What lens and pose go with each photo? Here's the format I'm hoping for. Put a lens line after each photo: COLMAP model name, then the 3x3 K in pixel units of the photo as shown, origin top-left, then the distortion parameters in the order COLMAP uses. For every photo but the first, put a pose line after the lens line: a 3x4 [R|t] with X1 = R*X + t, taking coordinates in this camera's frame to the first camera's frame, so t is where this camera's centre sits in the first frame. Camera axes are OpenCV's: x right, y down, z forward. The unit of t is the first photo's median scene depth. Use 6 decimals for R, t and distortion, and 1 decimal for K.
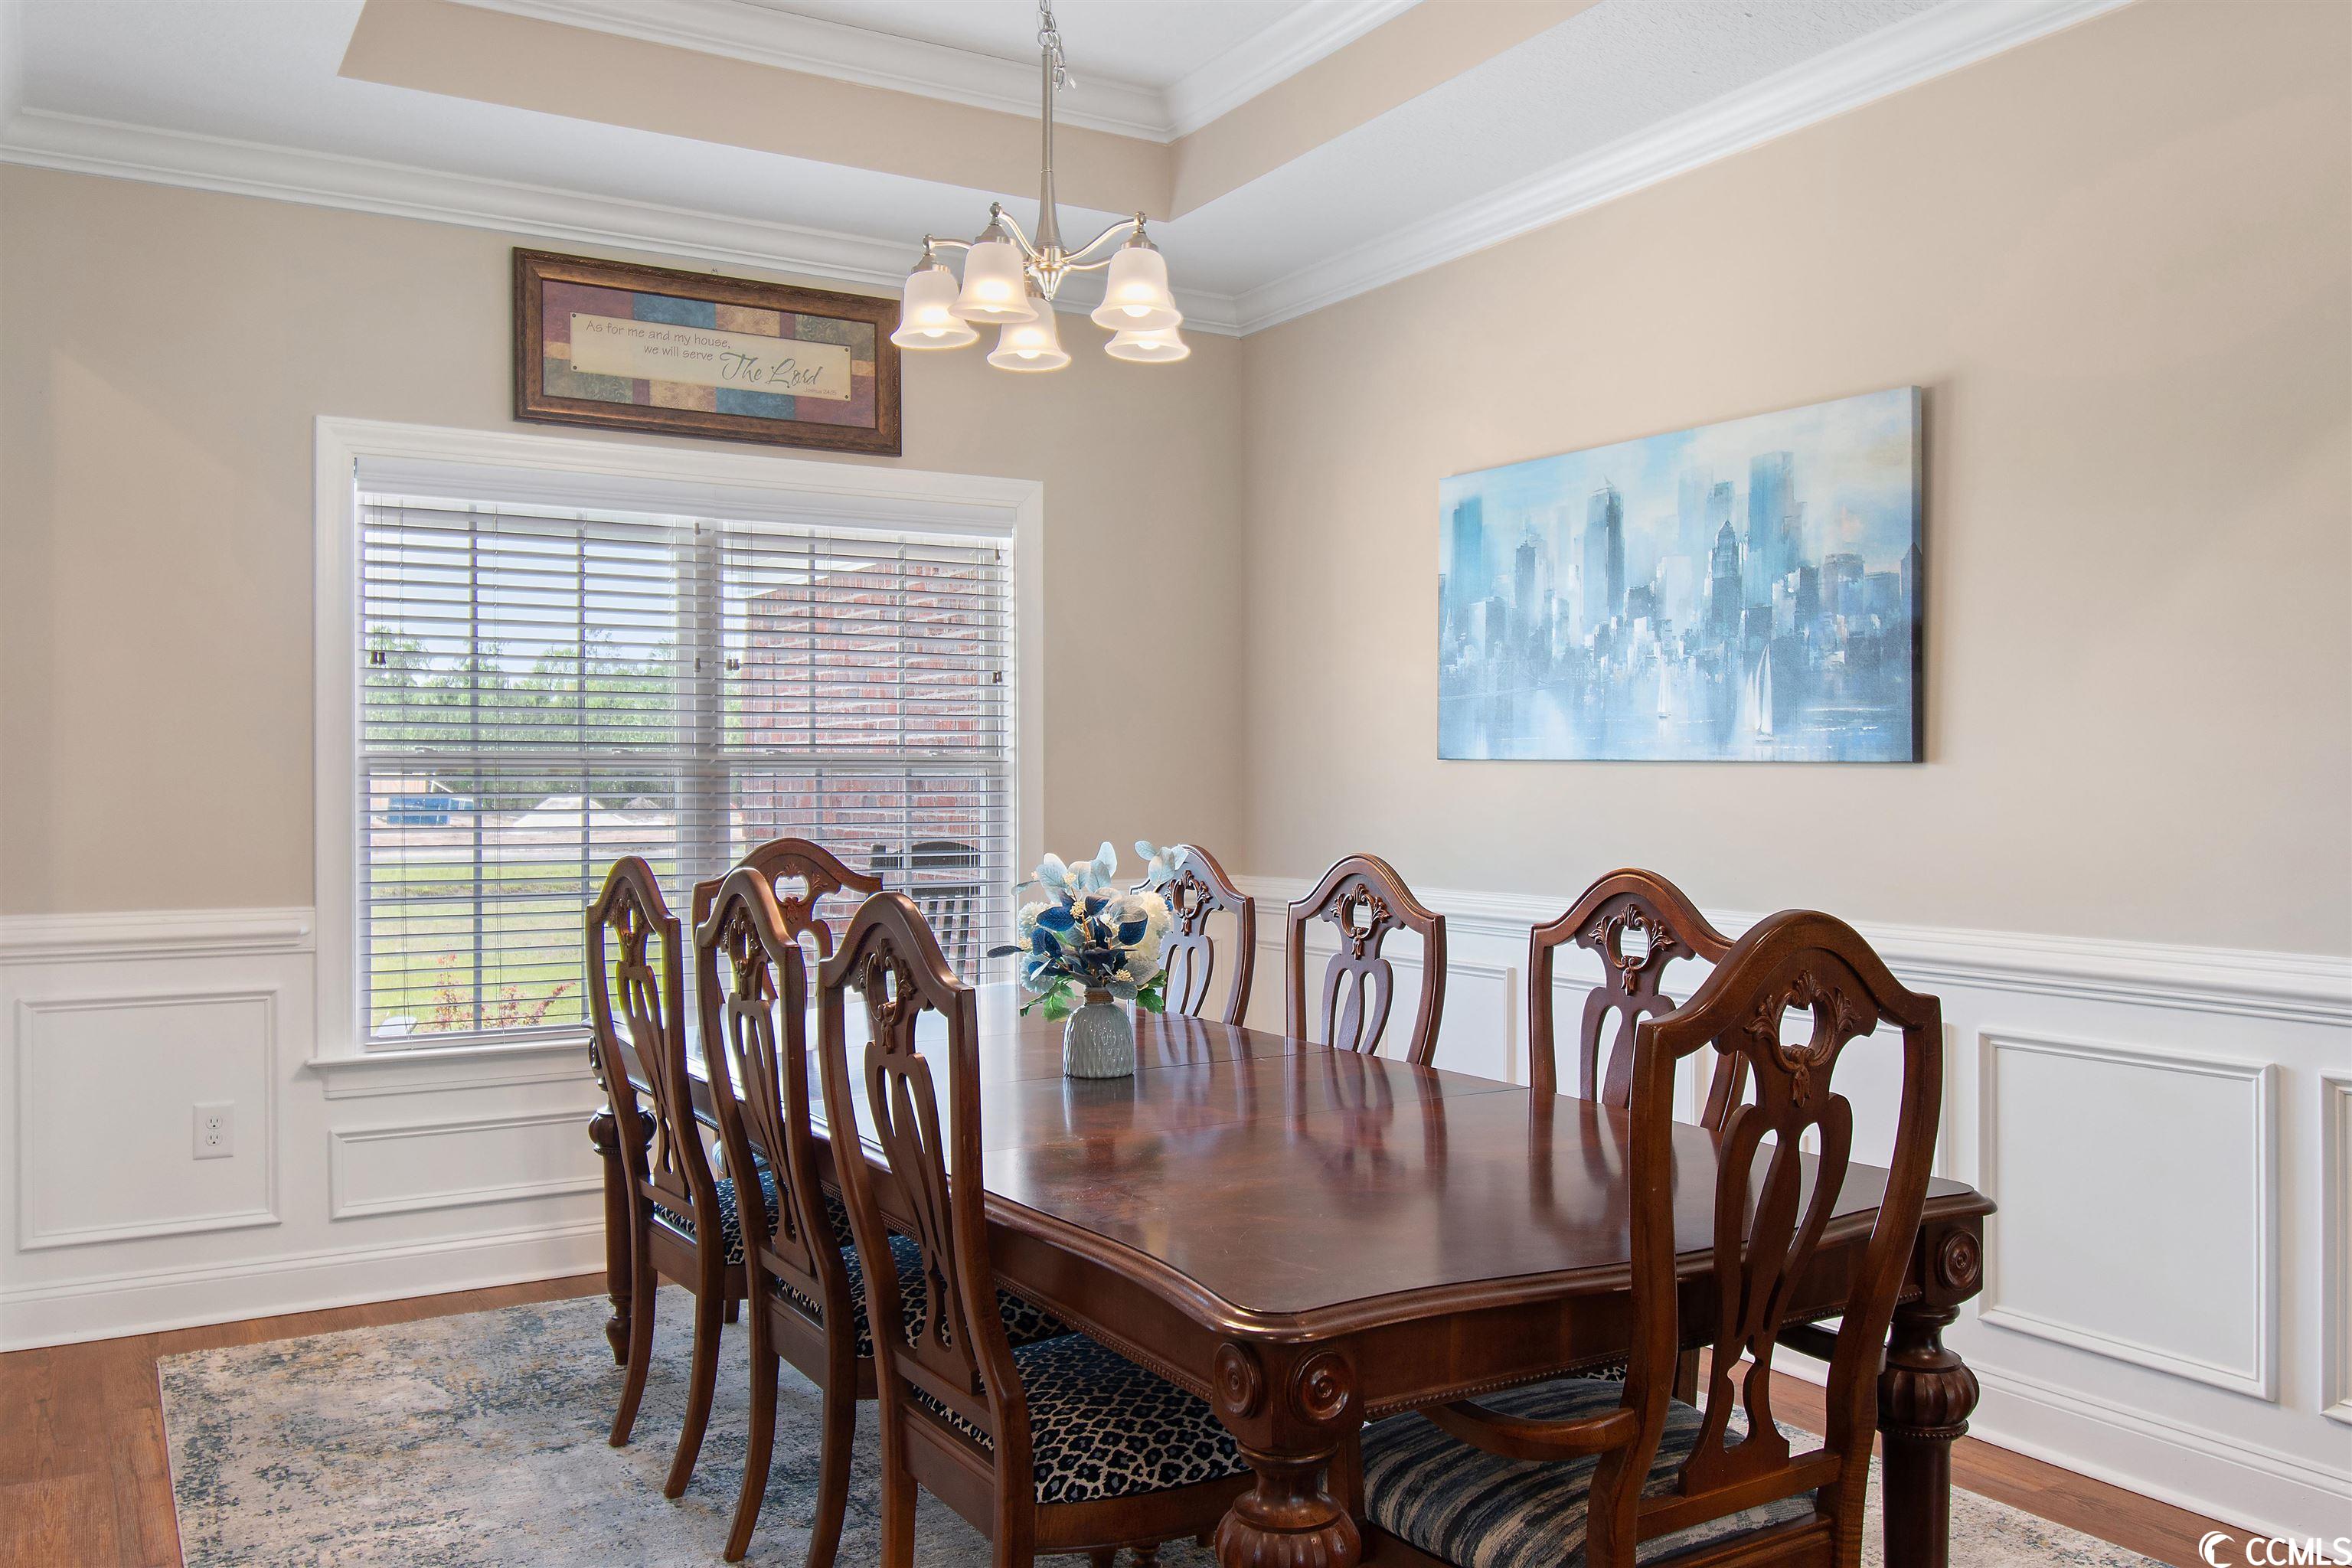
lens RADIAL K [[1895.5, 0, 1179.0], [0, 1895.5, 778.7], [0, 0, 1]] dist [0.009066, -0.007898]
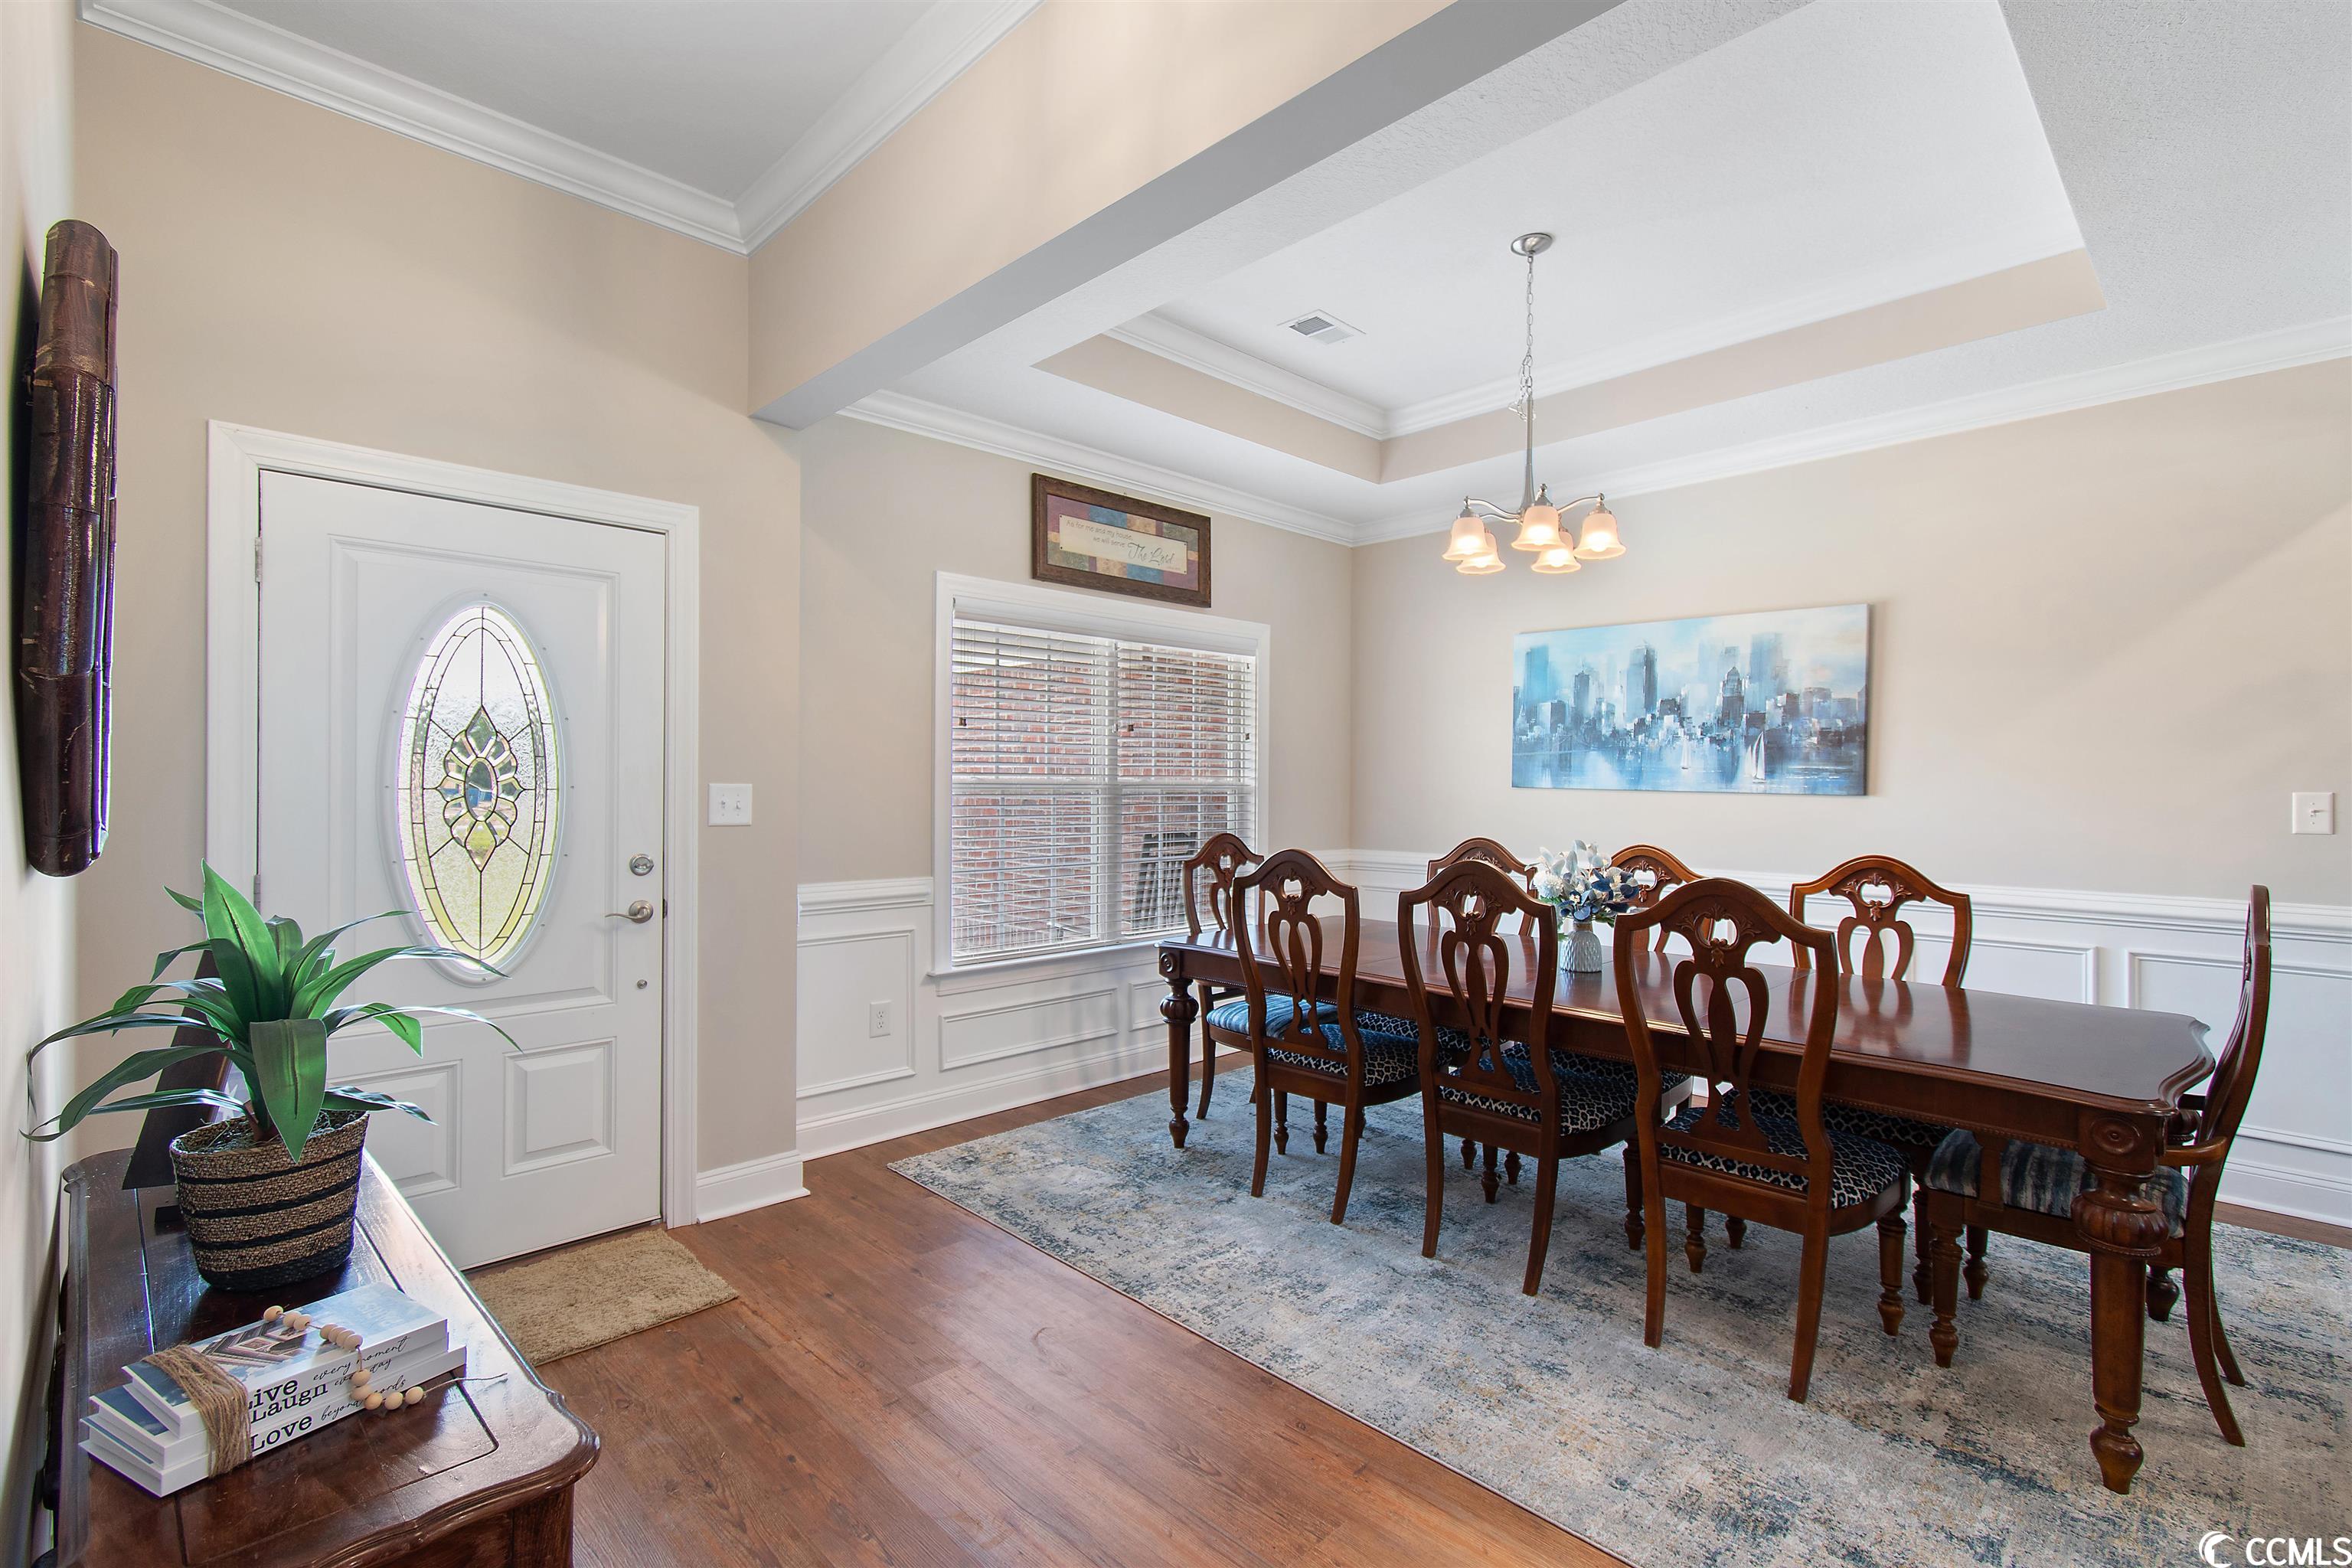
lens RADIAL K [[1075.2, 0, 1172.9], [0, 1075.2, 789.2], [0, 0, 1]] dist [0.002214, 0.000295]
pose [[0.972105, 0.005638, 0.234477, -0.495736], [-0.007306, 0.999954, 0.006248, -0.014485], [-0.234431, -0.007786, 0.972102, 0.072758]]
